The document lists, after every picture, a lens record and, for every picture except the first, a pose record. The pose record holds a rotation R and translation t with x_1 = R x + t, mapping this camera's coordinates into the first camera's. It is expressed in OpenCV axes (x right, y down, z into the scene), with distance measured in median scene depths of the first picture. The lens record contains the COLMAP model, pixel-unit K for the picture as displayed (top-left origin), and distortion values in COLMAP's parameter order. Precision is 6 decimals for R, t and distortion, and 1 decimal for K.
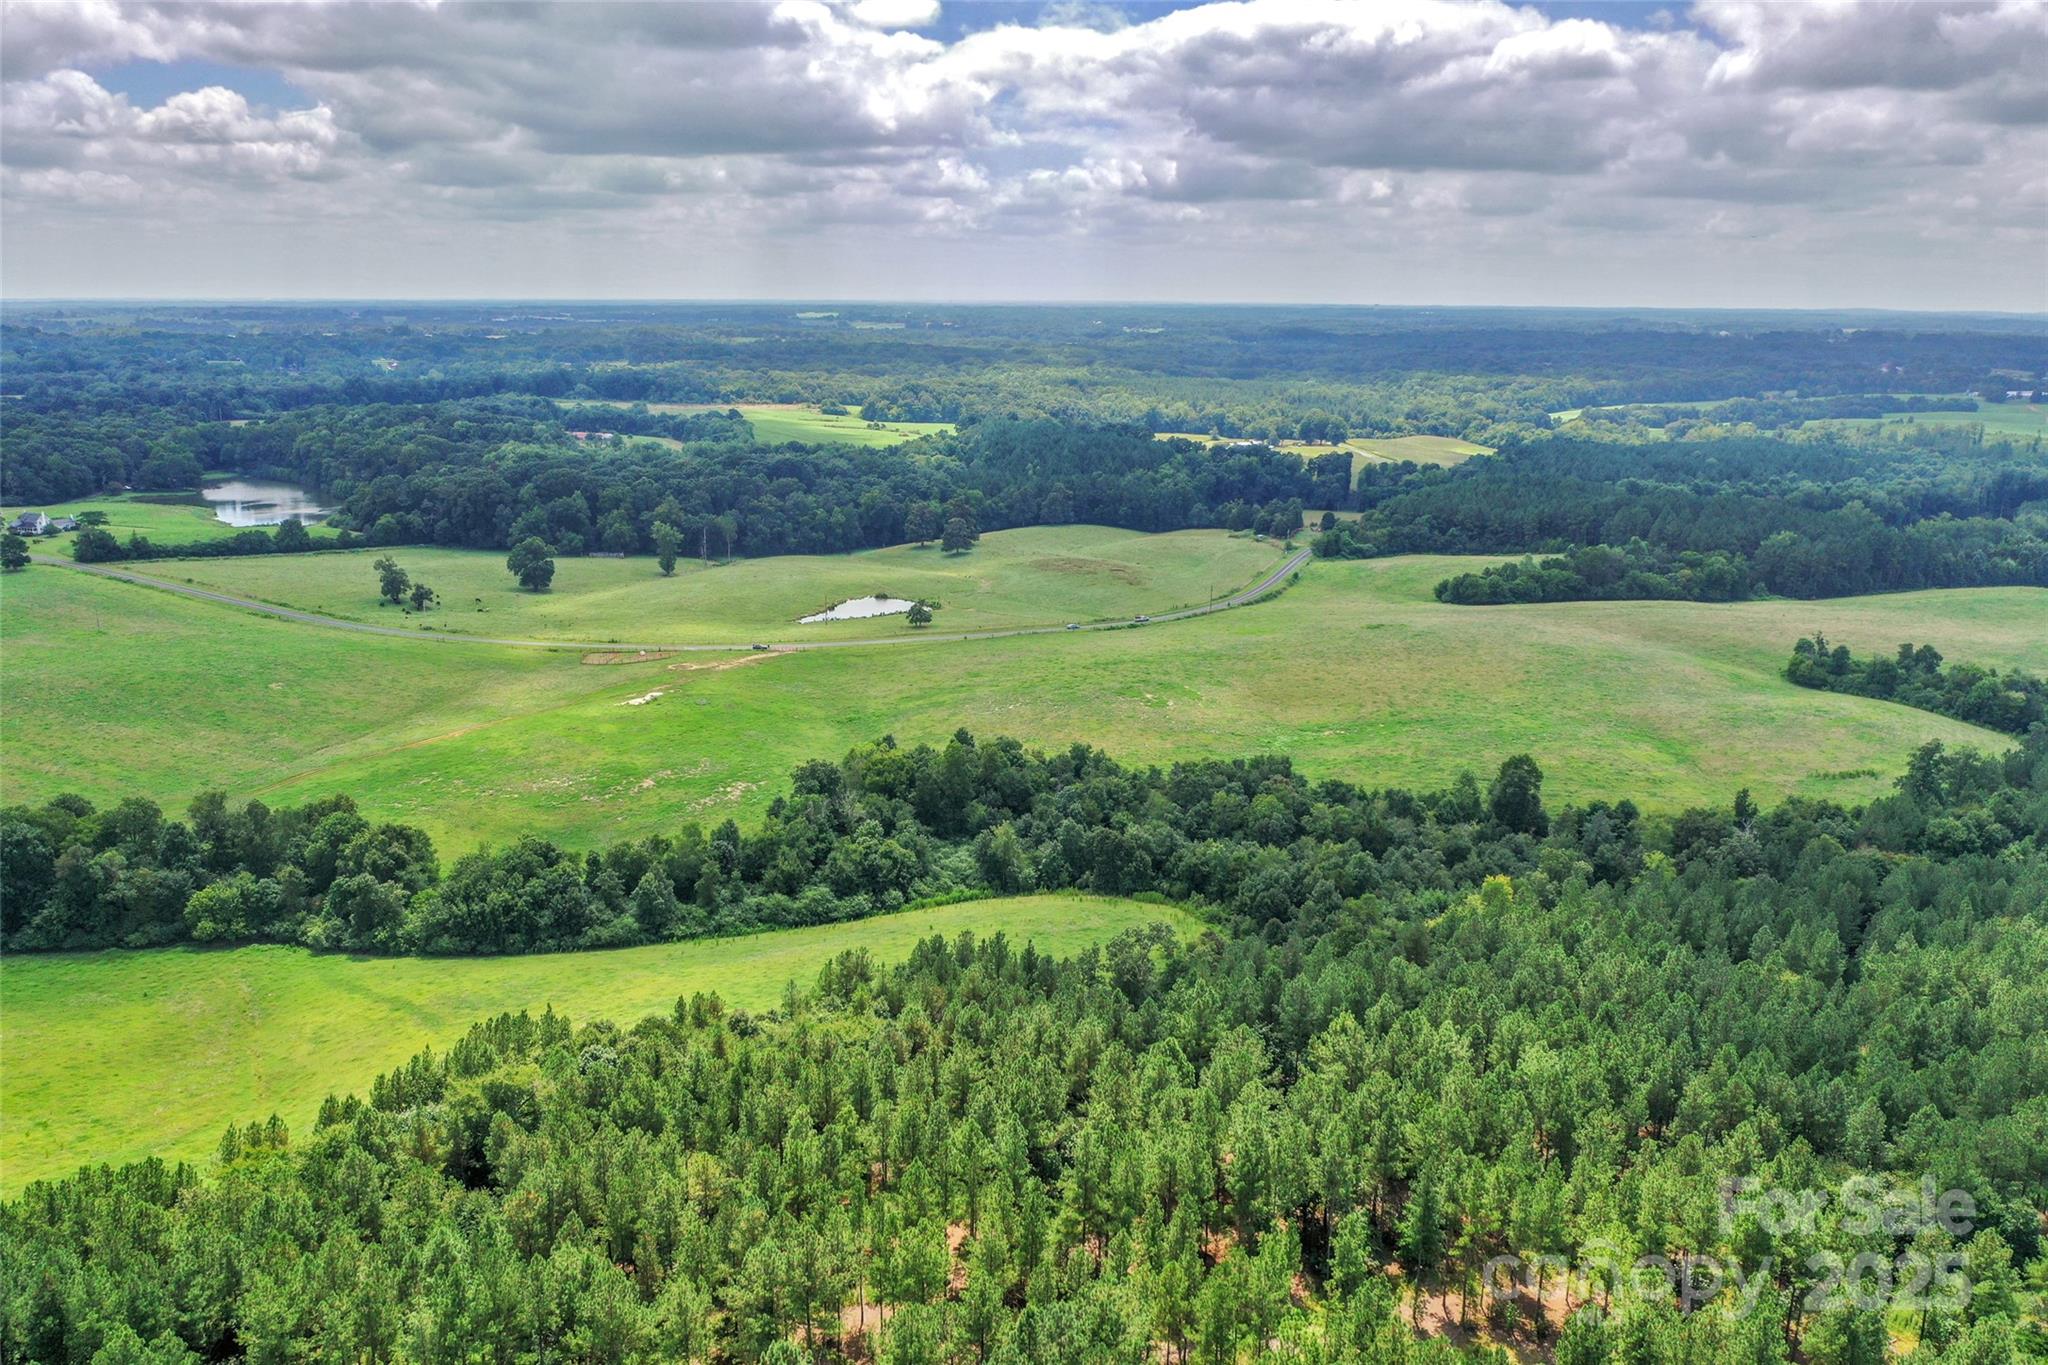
lens RADIAL K [[1598.9, 0, 1027.3], [0, 1598.9, 682.8], [0, 0, 1]] dist [-0.011830, 0.000802]
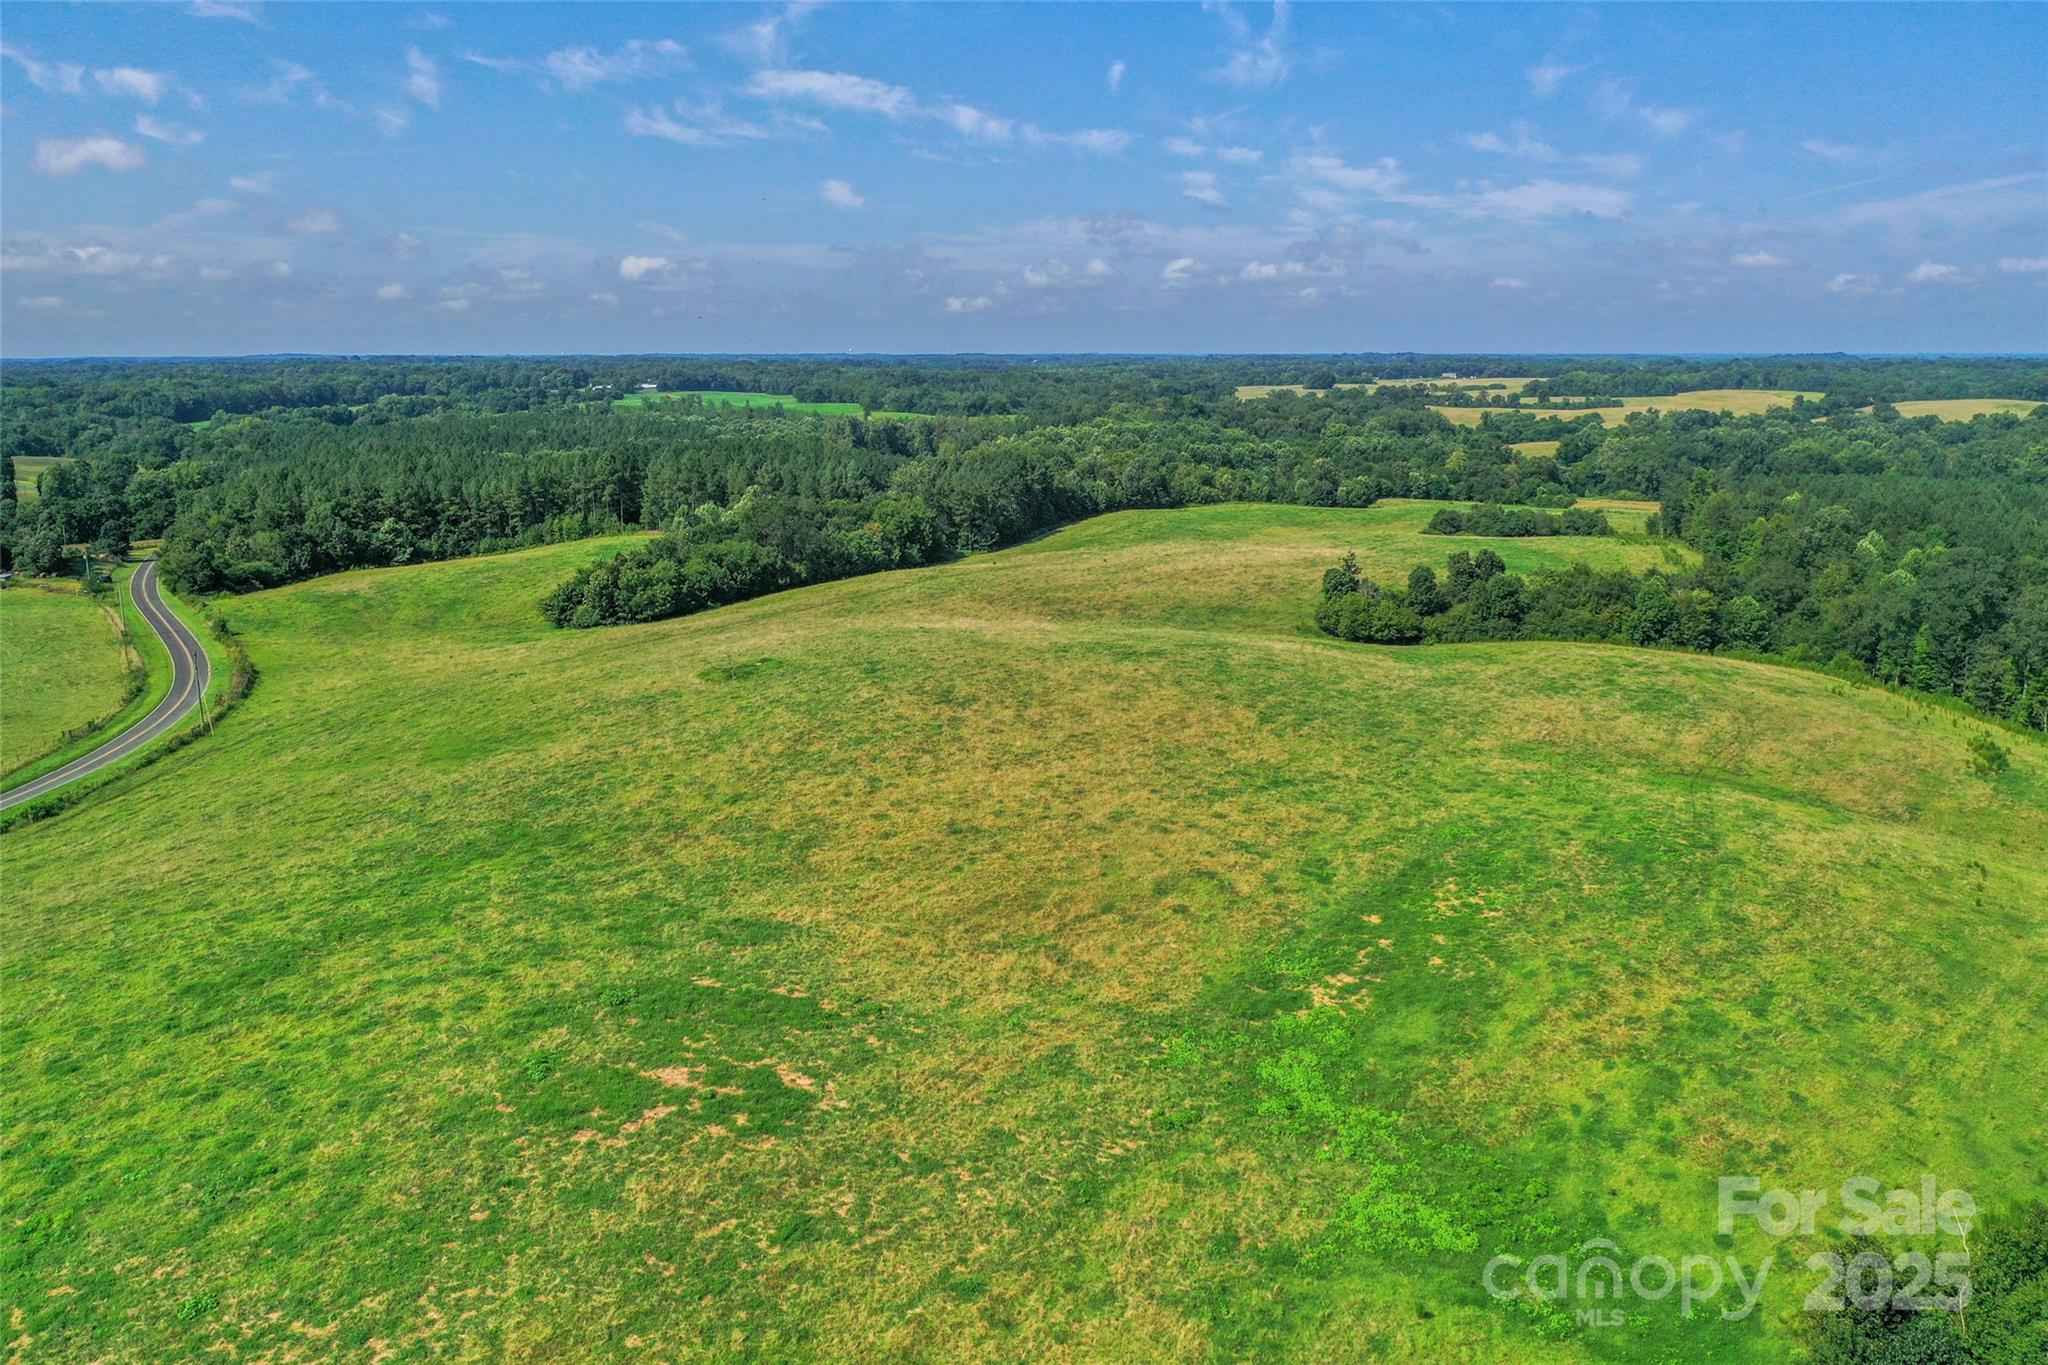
lens RADIAL K [[1598.9, 0, 1042.9], [0, 1598.9, 678.7], [0, 0, 1]] dist [-0.011830, 0.000802]
pose [[0.618363, -0.169956, 0.767295, -0.018248], [0.197416, 0.978622, 0.057668, -0.015424], [-0.760693, 0.115816, 0.638696, 0.251712]]
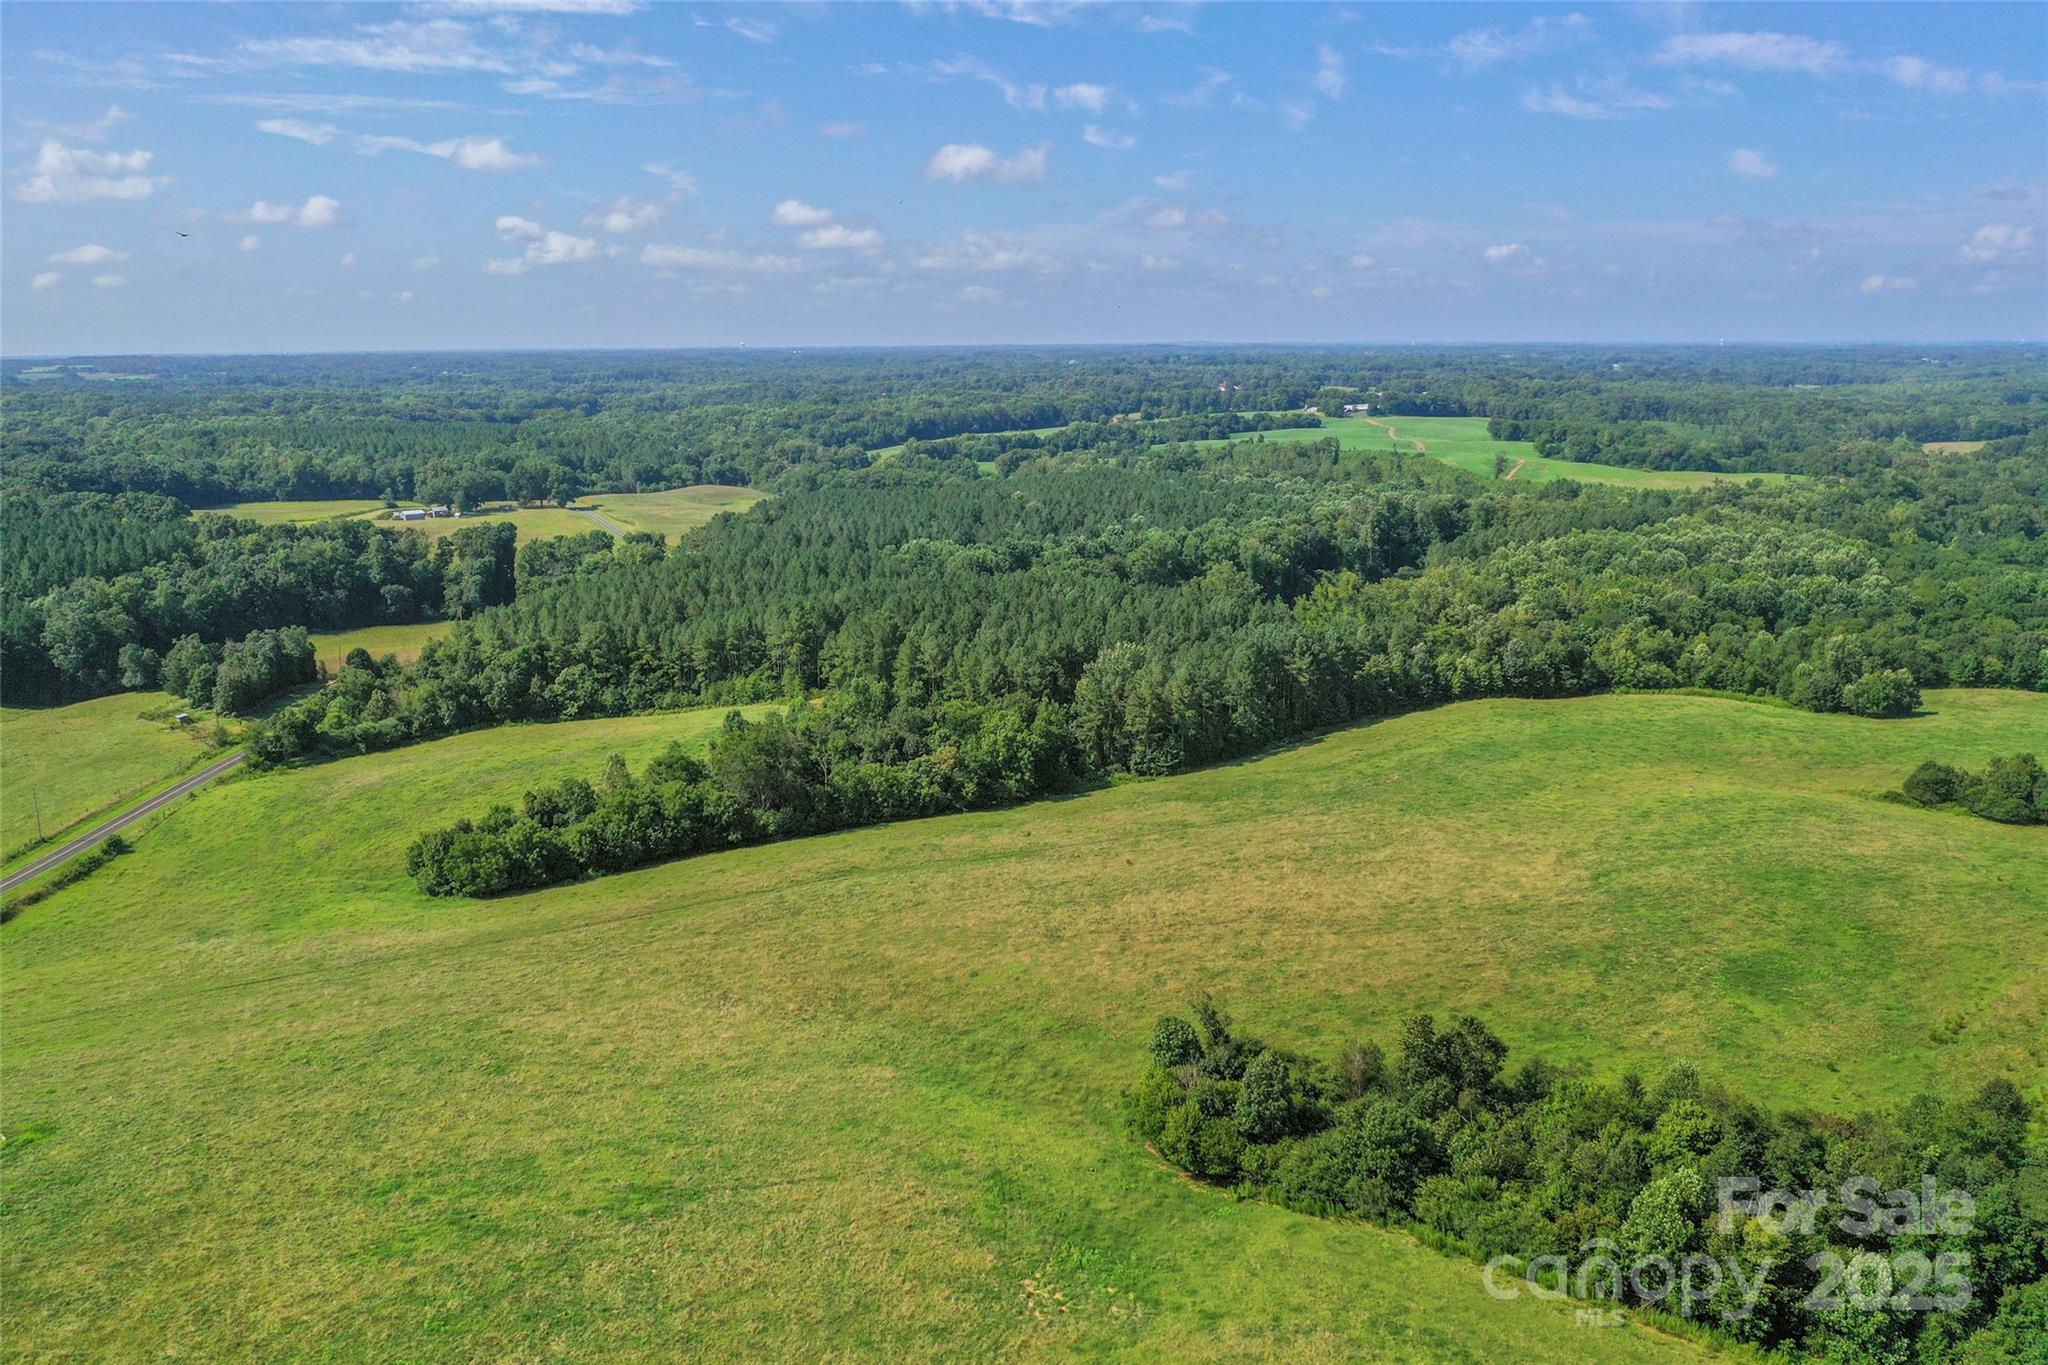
lens RADIAL K [[1598.9, 0, 1044.9], [0, 1598.9, 673.3], [0, 0, 1]] dist [-0.011830, 0.000802]
pose [[0.928132, -0.091611, 0.360803, 0.118681], [0.103354, 0.994555, -0.013344, -0.038441], [-0.357616, 0.049675, 0.932547, 0.234927]]
